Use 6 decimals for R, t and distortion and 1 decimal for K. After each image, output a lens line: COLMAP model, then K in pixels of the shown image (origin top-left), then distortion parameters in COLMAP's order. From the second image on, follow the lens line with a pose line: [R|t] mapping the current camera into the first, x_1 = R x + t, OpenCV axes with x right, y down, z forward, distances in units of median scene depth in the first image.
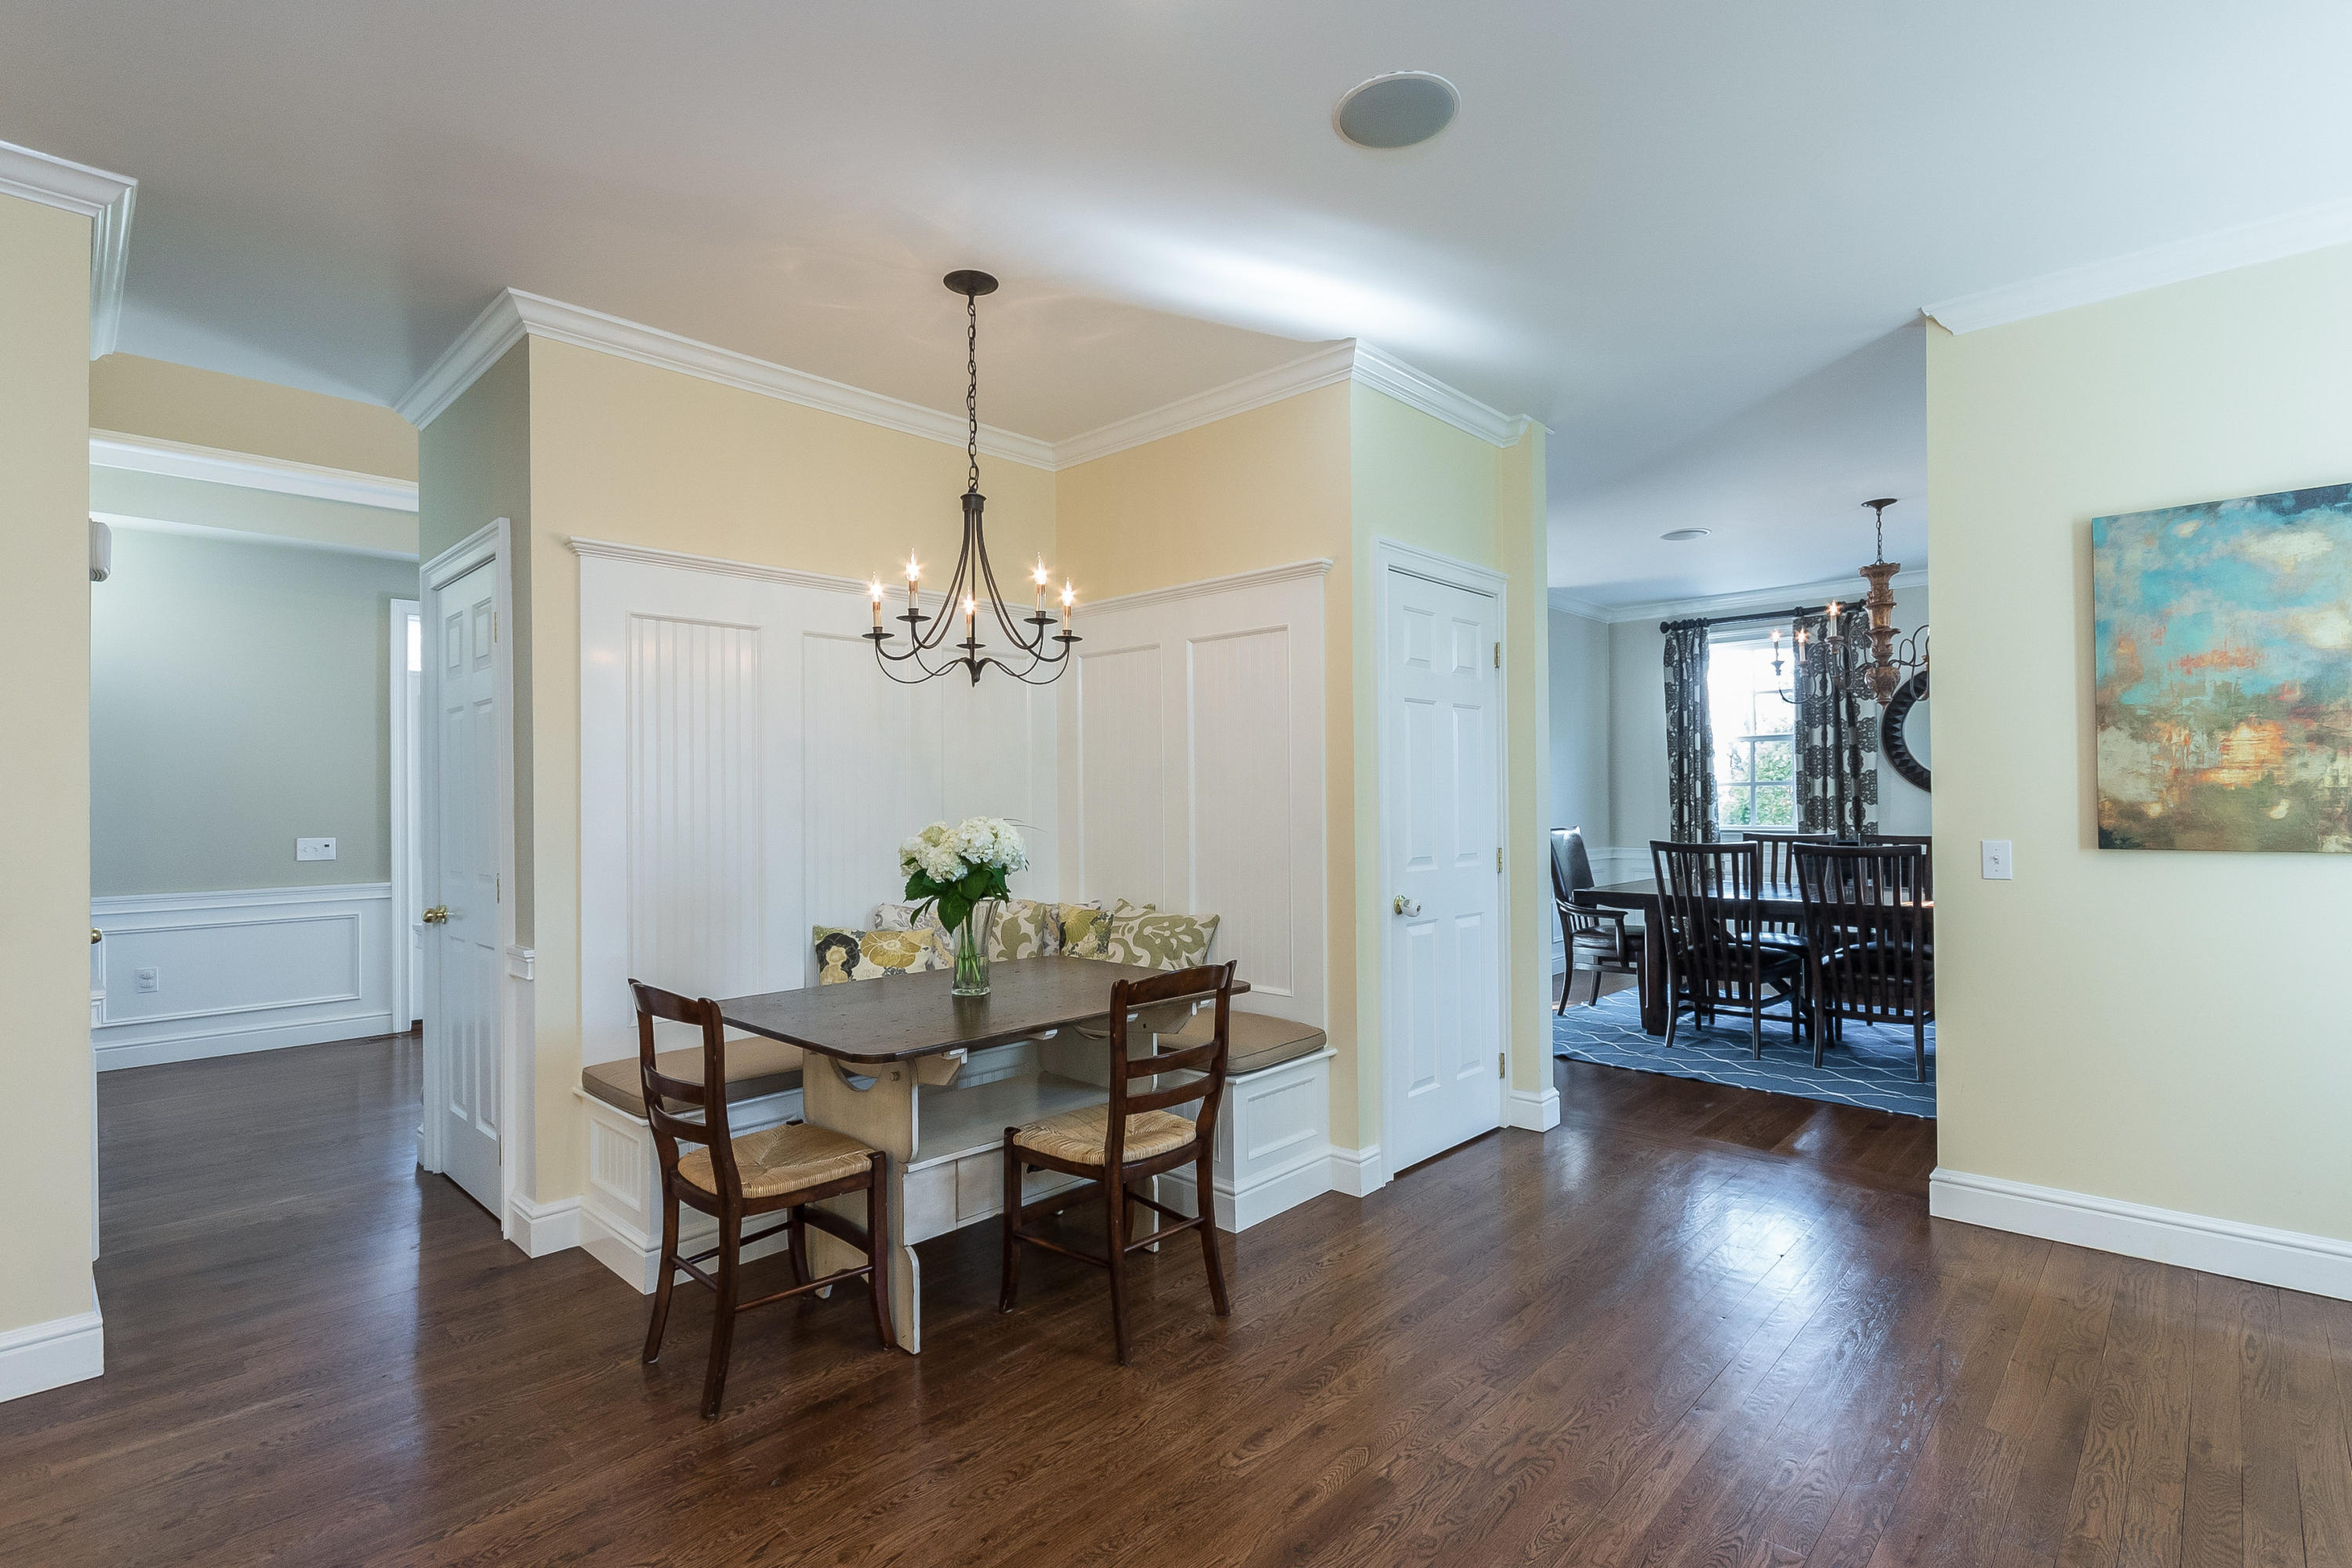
lens RADIAL K [[1113.5, 0, 1176.0], [0, 1113.5, 784.0], [0, 0, 1]] dist [0.014501, -0.011865]
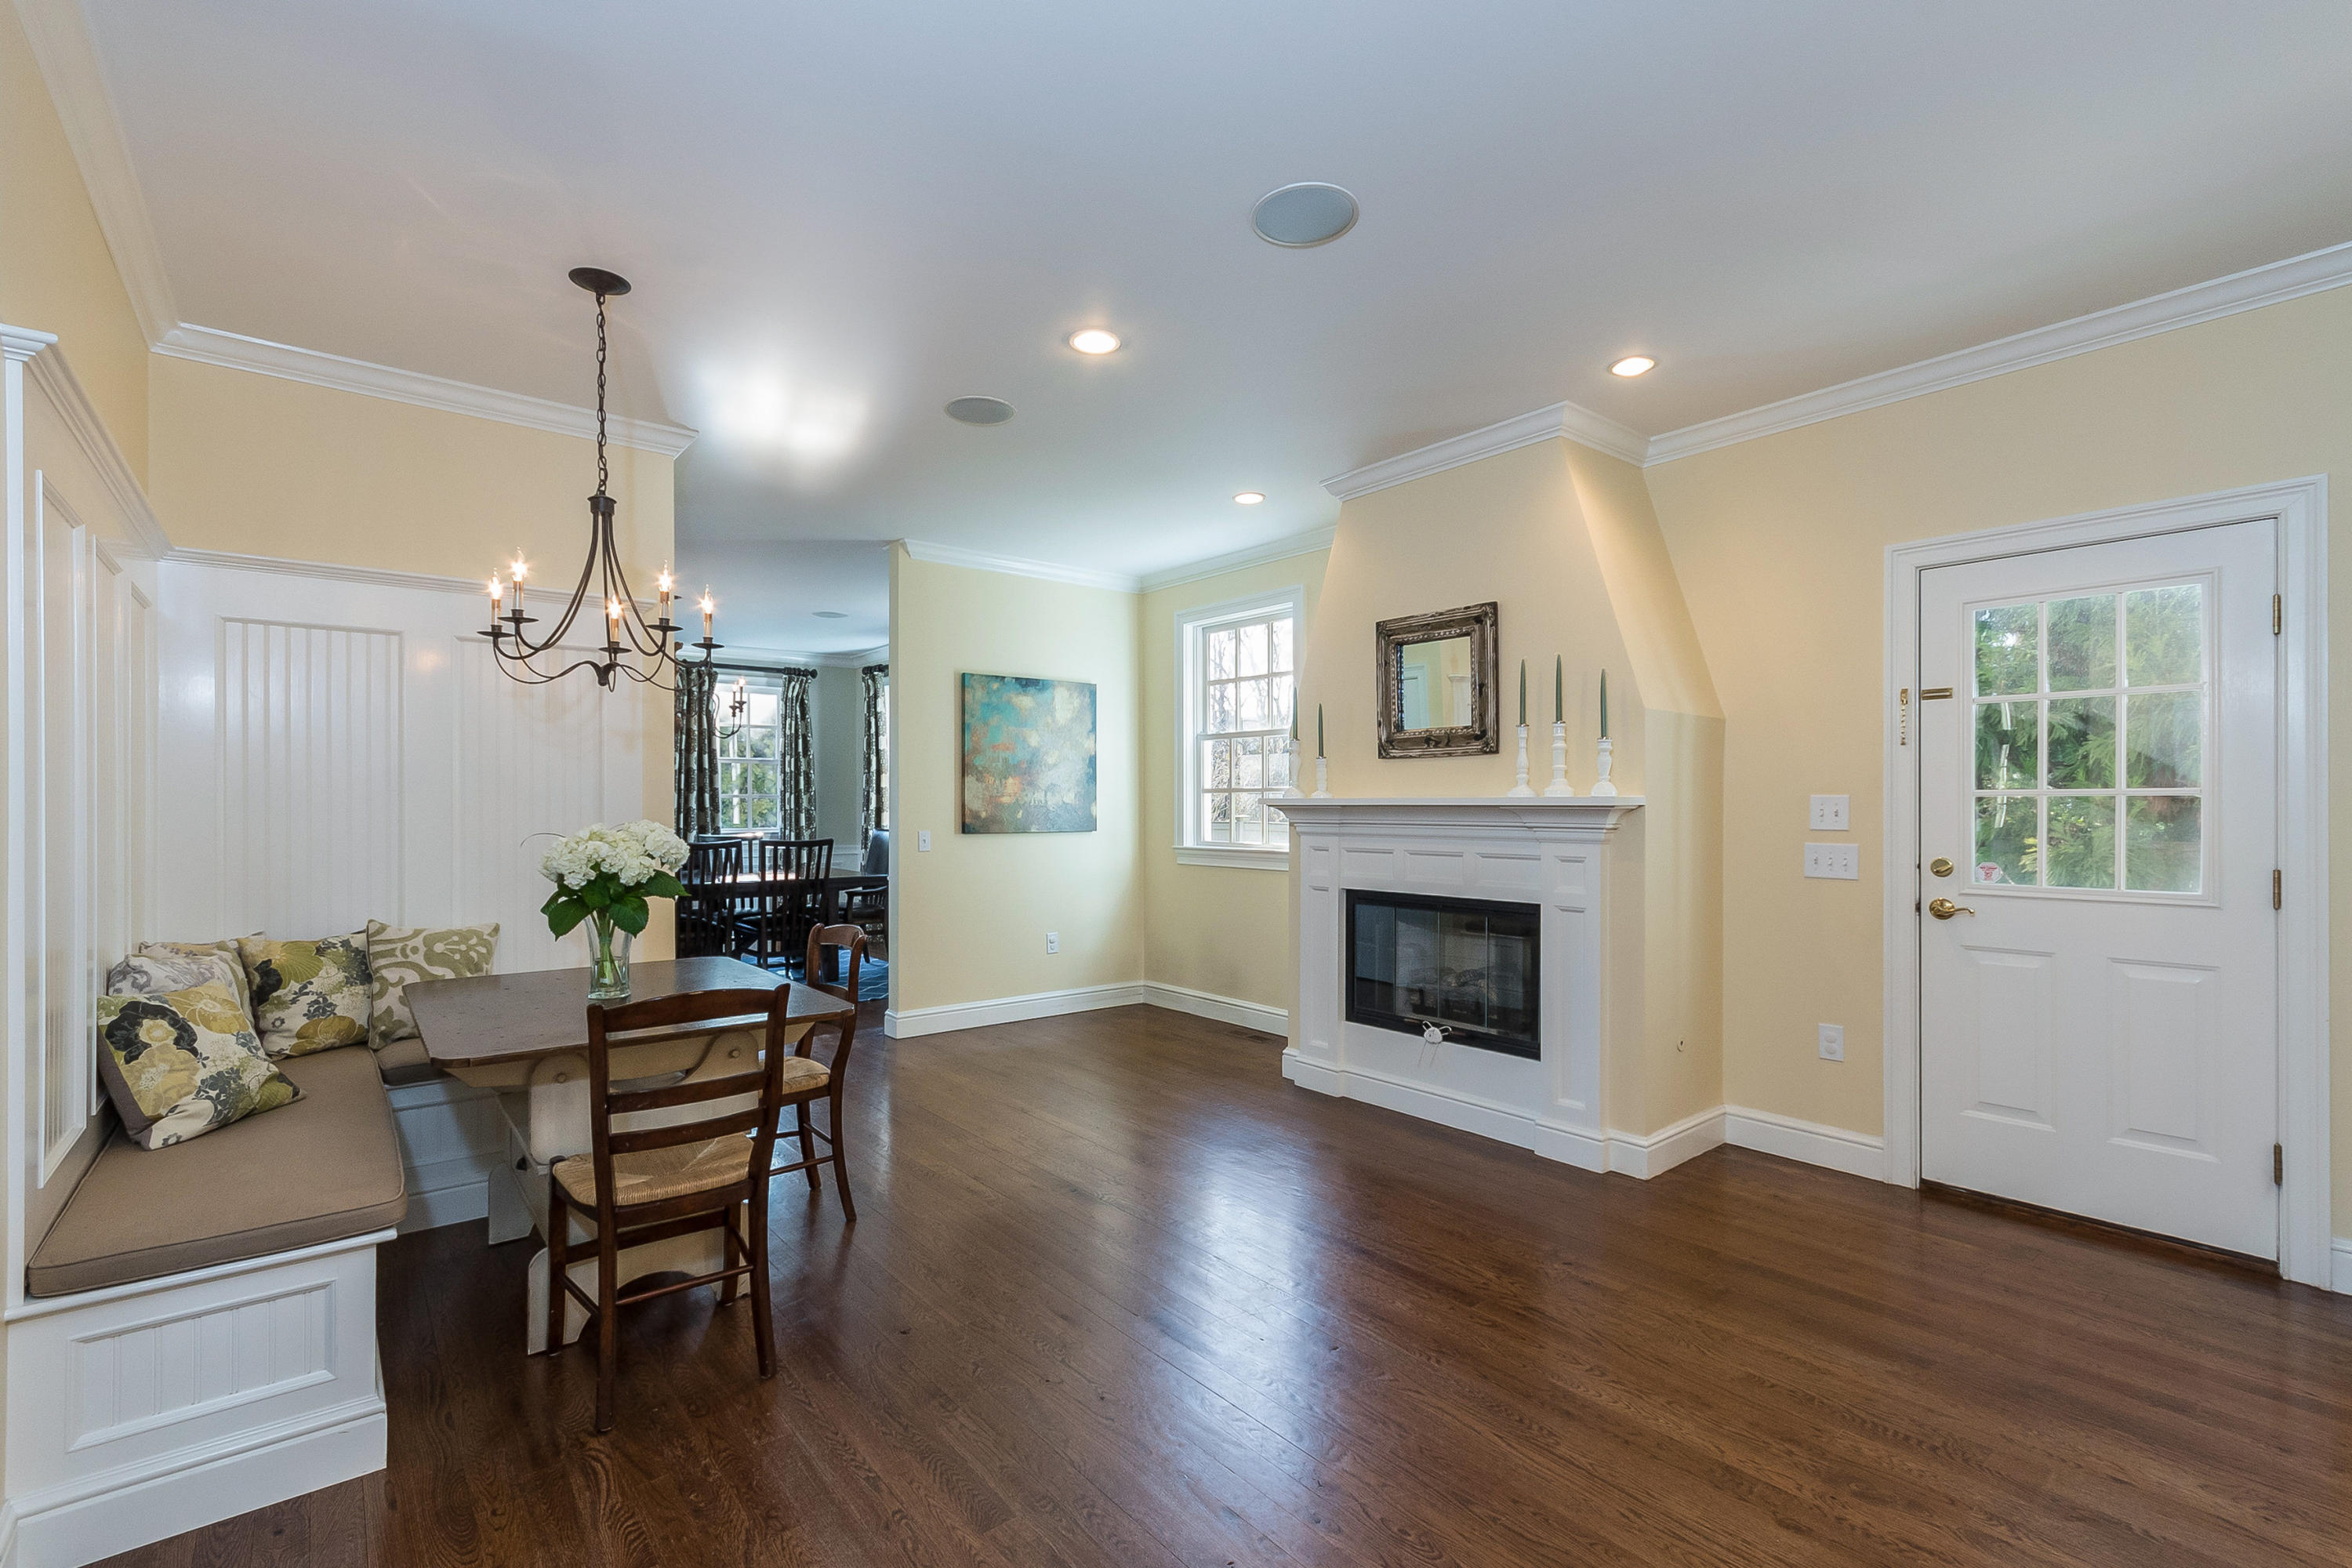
lens RADIAL K [[1056.1, 0, 1167.7], [0, 1056.1, 788.0], [0, 0, 1]] dist [0.004543, -0.000450]
pose [[0.132777, 0.025303, 0.990823, -1.052485], [-0.013915, 0.999623, -0.023663, 0.015006], [-0.991048, -0.010645, 0.133079, 0.369637]]
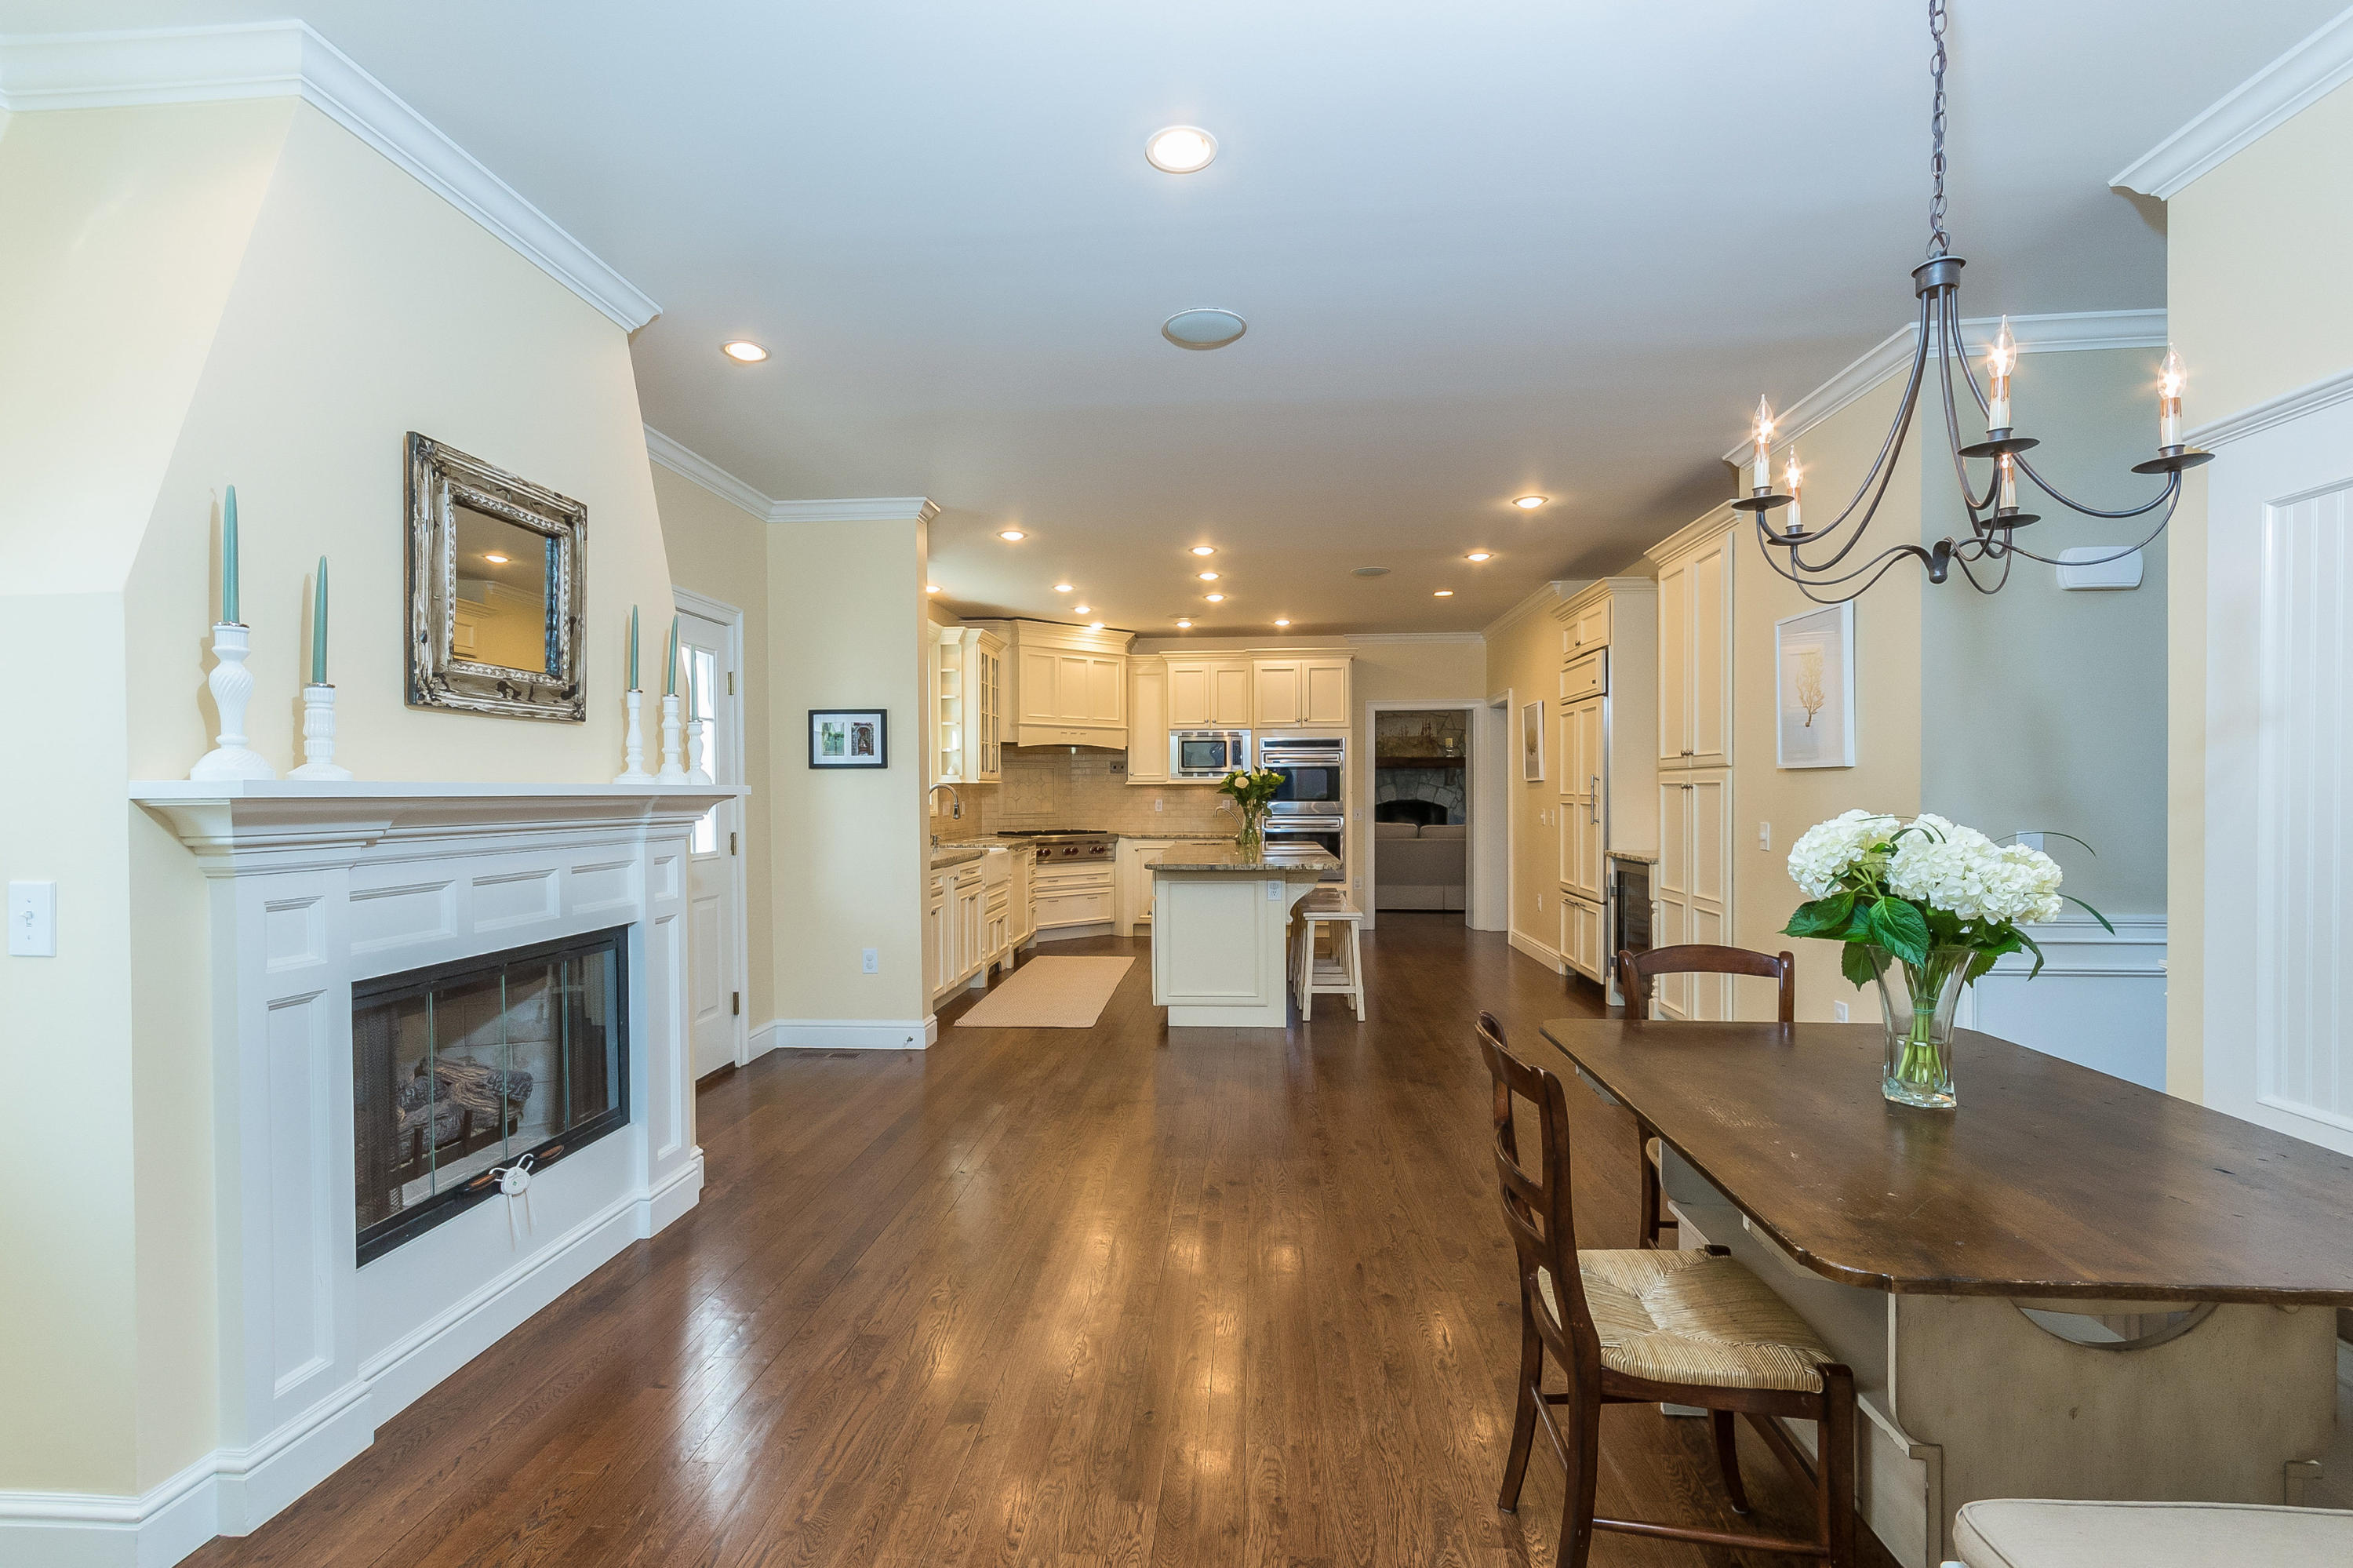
lens RADIAL K [[1056.6, 0, 1168.2], [0, 1056.6, 788.0], [0, 0, 1]] dist [0.004543, -0.000450]
pose [[-0.782232, 0.013663, -0.622838, 0.485713], [0.023251, 0.999703, -0.007272, 0.011406], [0.622554, -0.020170, -0.782317, 1.180893]]
